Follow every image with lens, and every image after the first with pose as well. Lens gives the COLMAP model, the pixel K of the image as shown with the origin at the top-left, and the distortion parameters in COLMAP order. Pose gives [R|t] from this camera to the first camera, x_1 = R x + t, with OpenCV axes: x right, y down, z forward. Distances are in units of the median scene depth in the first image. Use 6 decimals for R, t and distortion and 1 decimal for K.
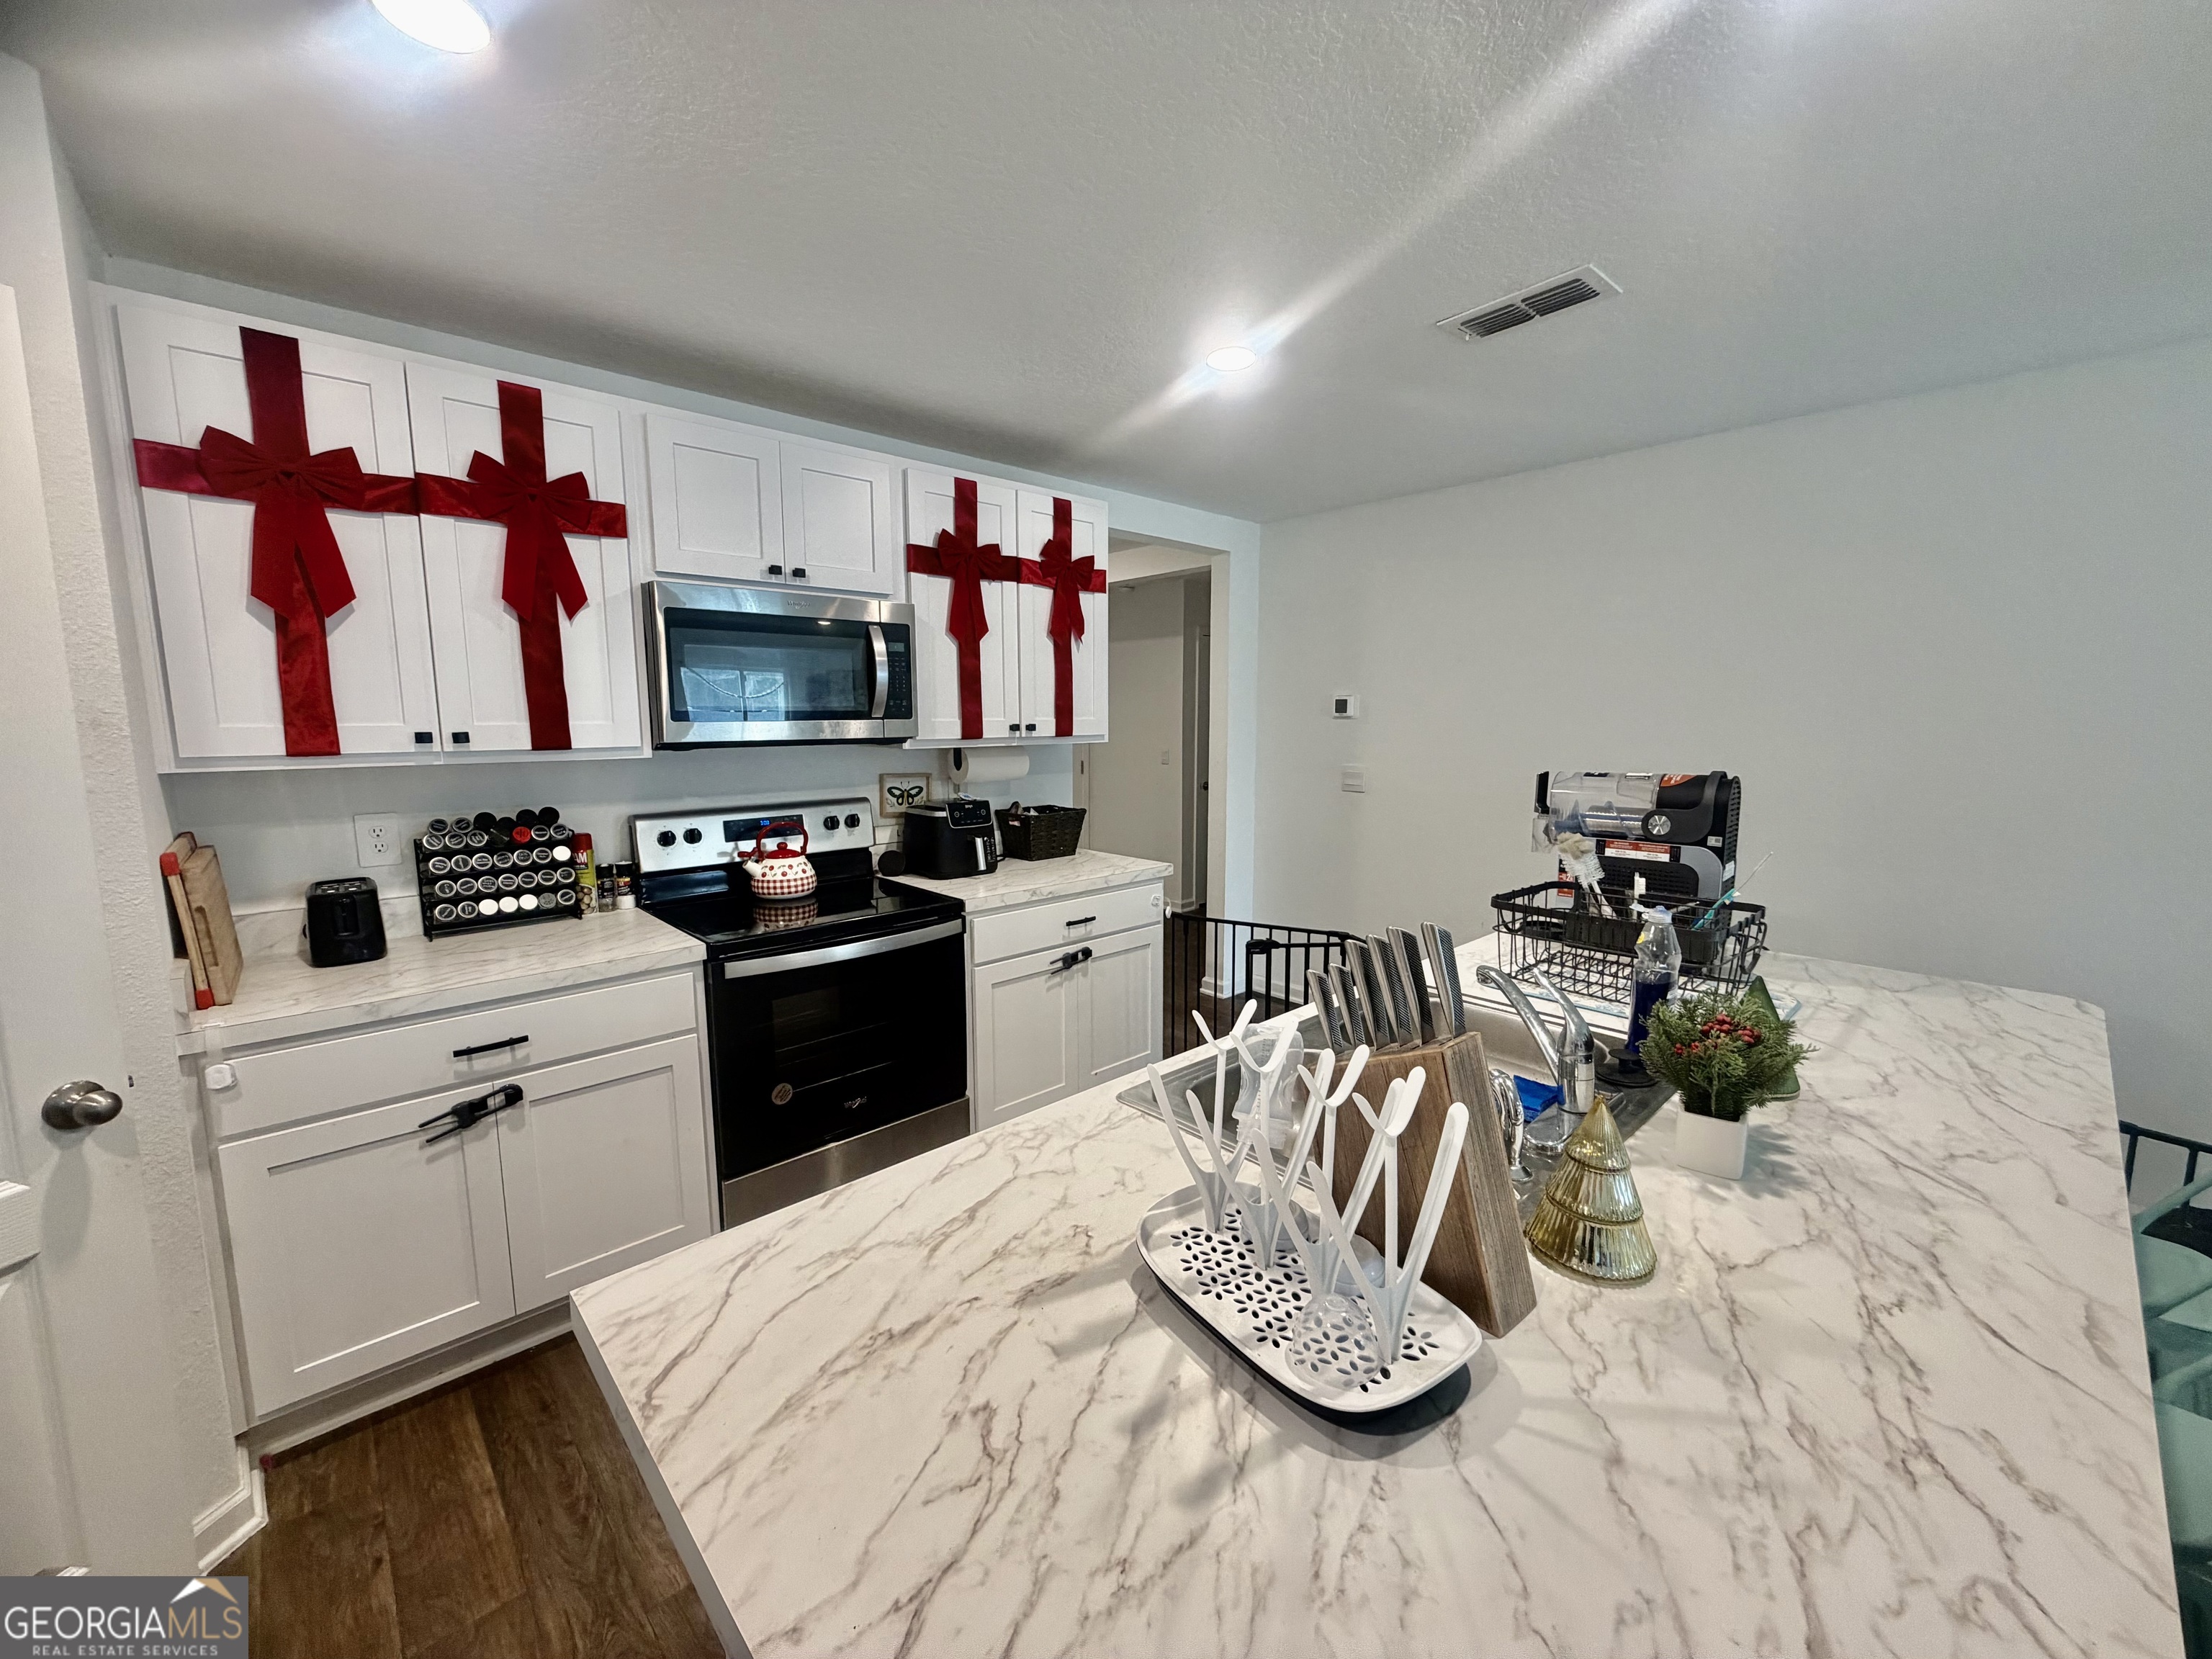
lens RADIAL K [[880.7, 0, 1096.6], [0, 880.7, 830.2], [0, 0, 1]] dist [0.000742, 0.000204]
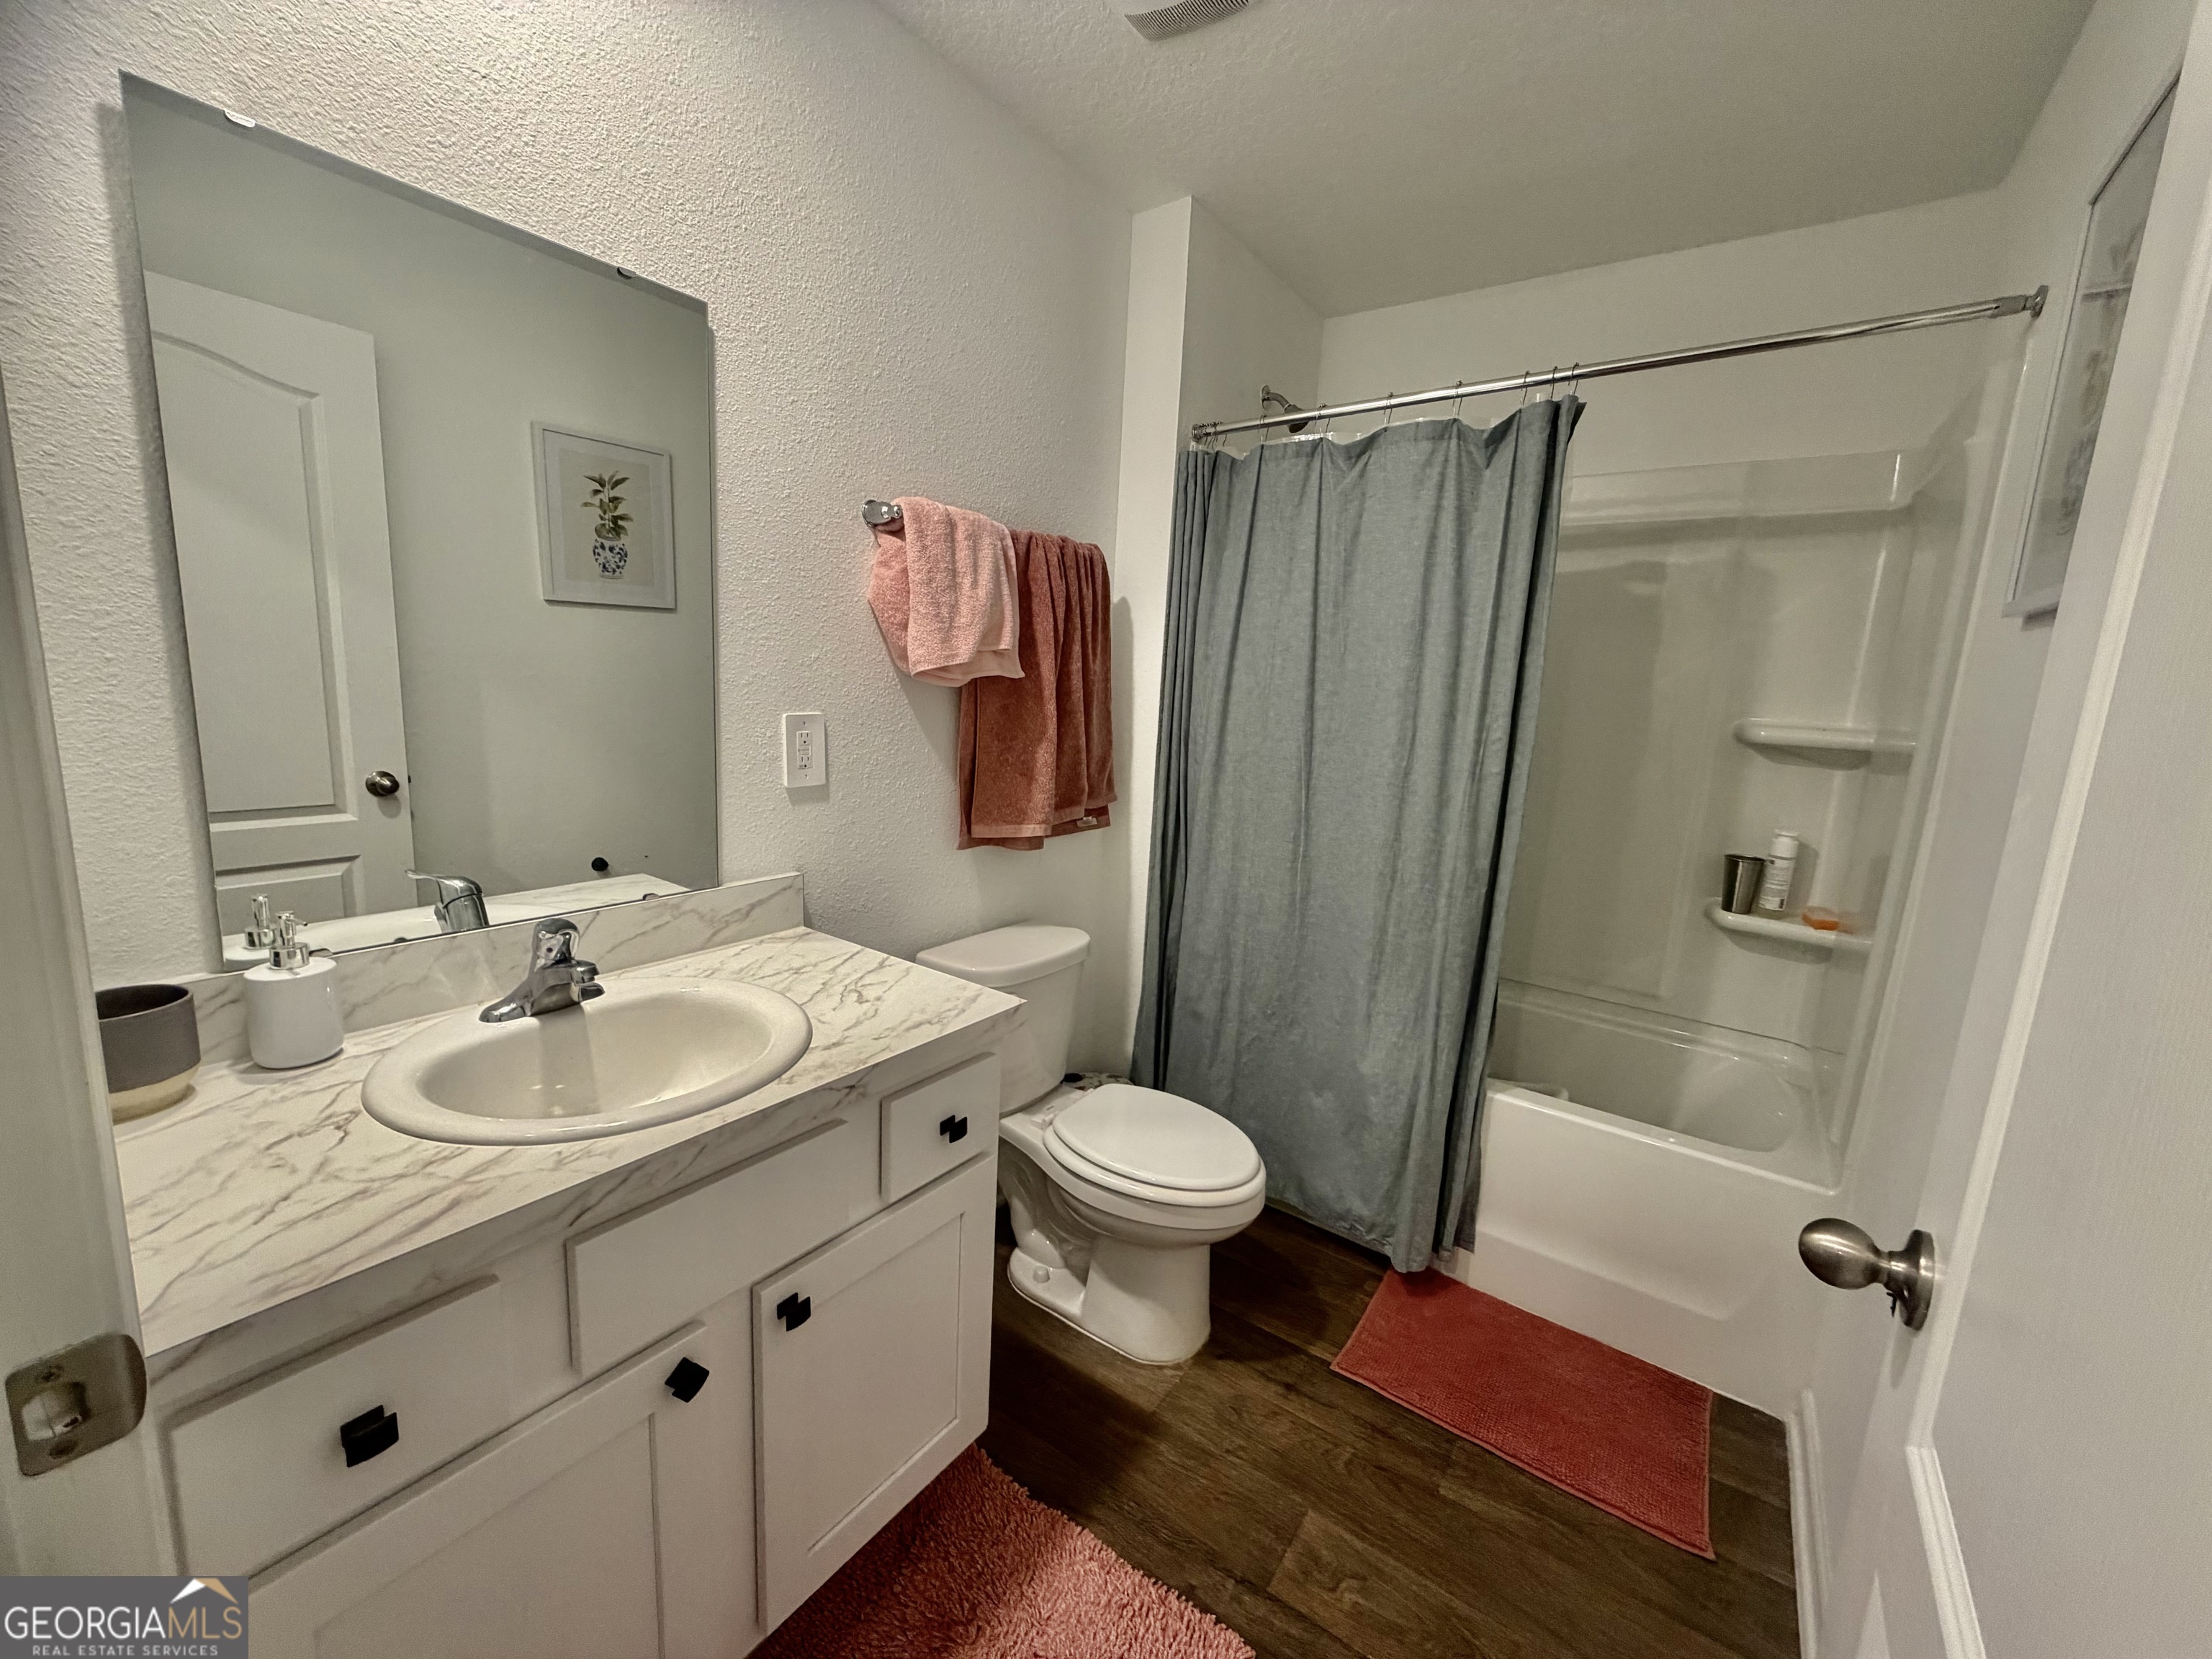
lens RADIAL K [[880.7, 0, 1096.6], [0, 880.7, 830.2], [0, 0, 1]] dist [0.000742, 0.000204]
pose [[-0.979342, -0.011866, -0.201863, -0.068148], [-0.071951, 0.953393, 0.293028, -0.072419], [0.188978, 0.301499, -0.934551, 0.795330]]
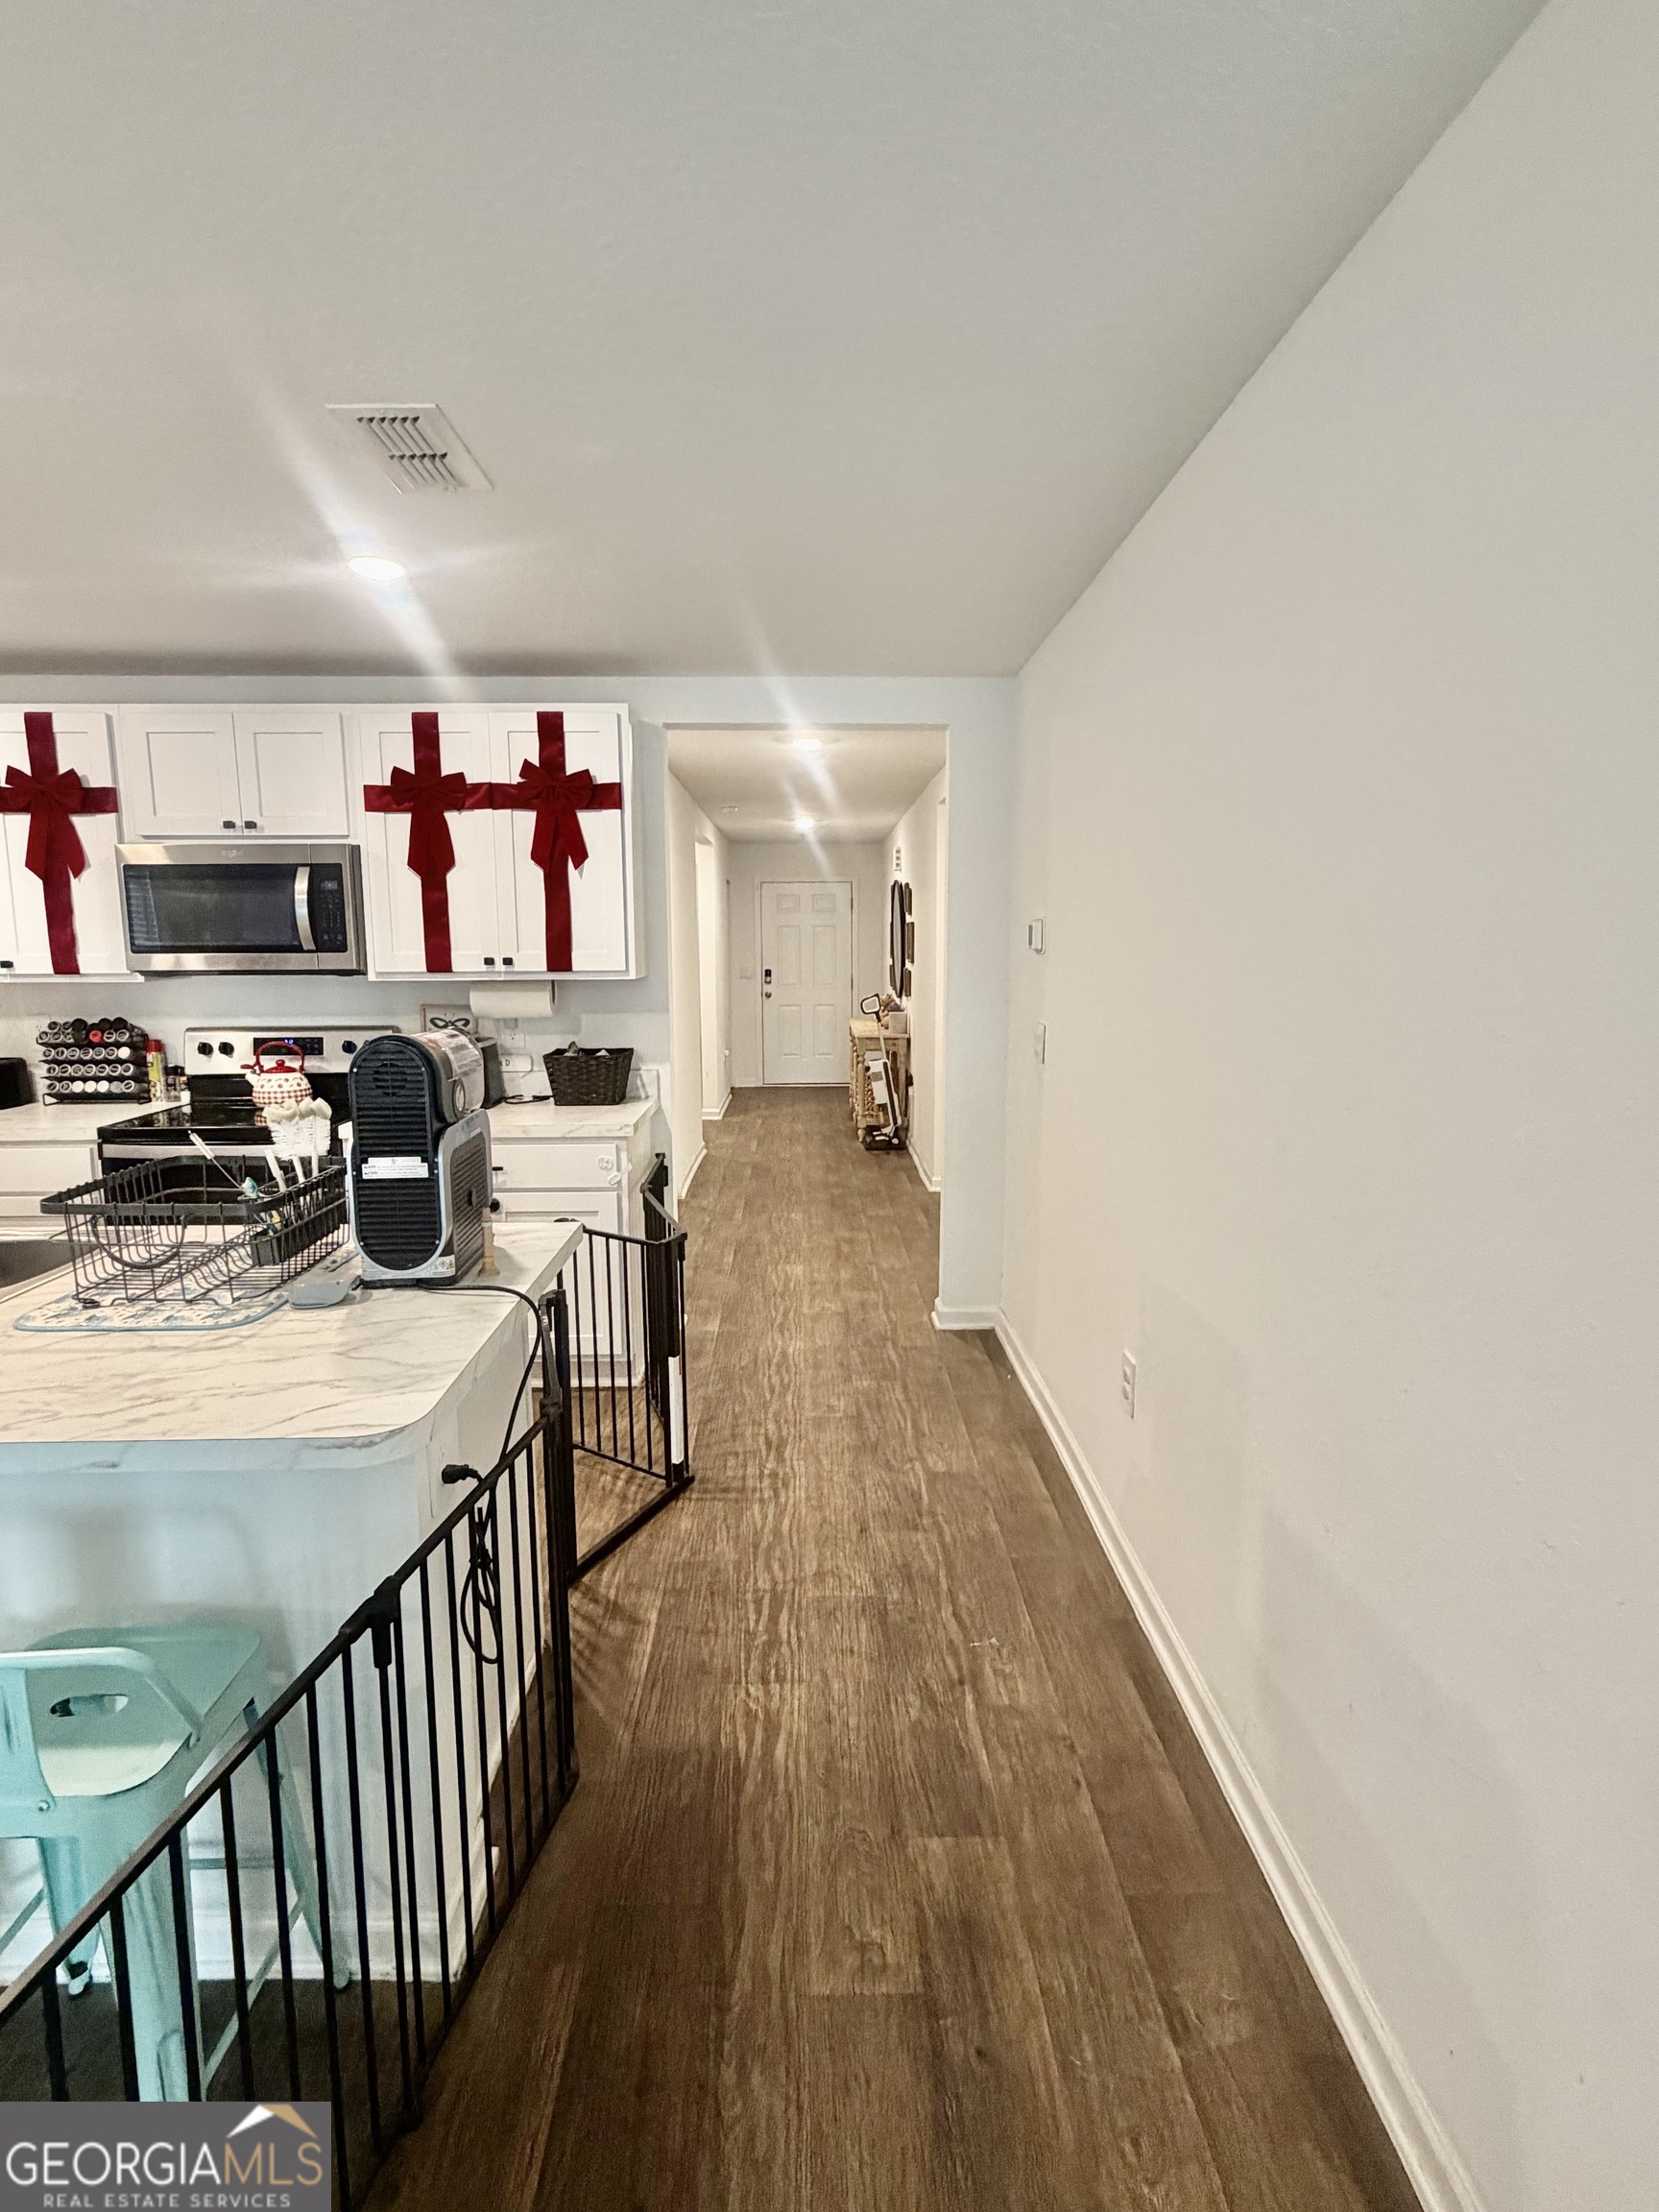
lens RADIAL K [[1135.3, 0, 836.8], [0, 1135.3, 1095.9], [0, 0, 1]] dist [0.002909, 0.000433]
pose [[0.752013, 0.091669, -0.652743, 1.311764], [-0.083665, 0.995547, 0.043422, -0.072421], [0.653817, 0.021957, 0.756334, 0.409871]]
